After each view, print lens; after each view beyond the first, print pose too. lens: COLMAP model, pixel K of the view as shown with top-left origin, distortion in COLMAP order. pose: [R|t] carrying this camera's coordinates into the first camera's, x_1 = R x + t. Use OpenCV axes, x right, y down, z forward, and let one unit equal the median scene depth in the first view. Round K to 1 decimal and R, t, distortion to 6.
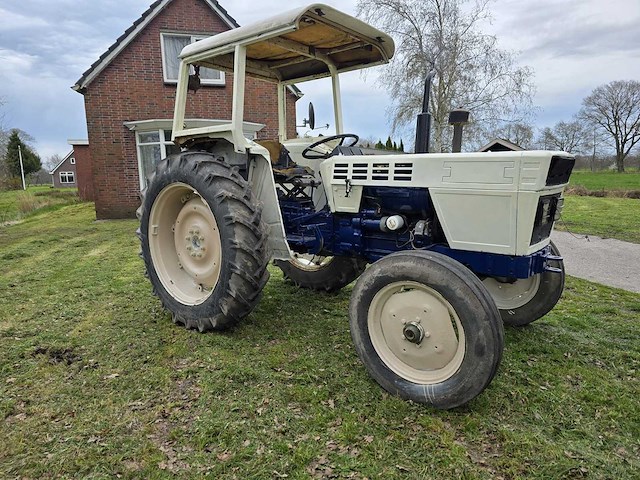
lens RADIAL K [[418.7, 0, 325.3], [0, 418.7, 245.7], [0, 0, 1]] dist [0.077016, -0.074748]
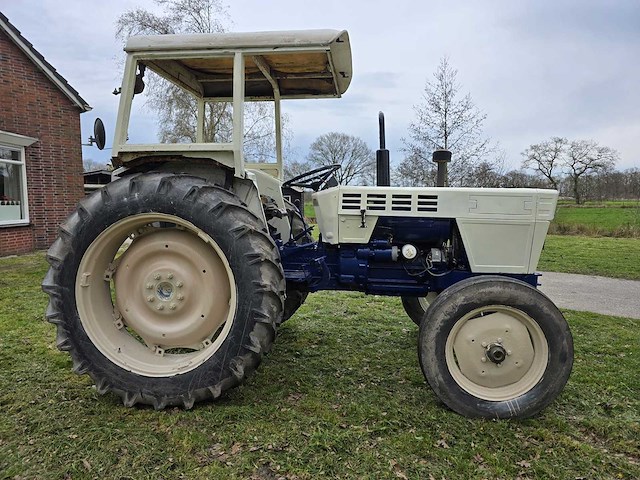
lens RADIAL K [[418.7, 0, 325.3], [0, 418.7, 245.7], [0, 0, 1]] dist [0.077016, -0.074748]
pose [[0.842084, -0.040193, 0.537847, -0.541832], [0.077180, 0.995936, -0.046411, -0.036077], [-0.533796, 0.080593, 0.841764, 0.229580]]
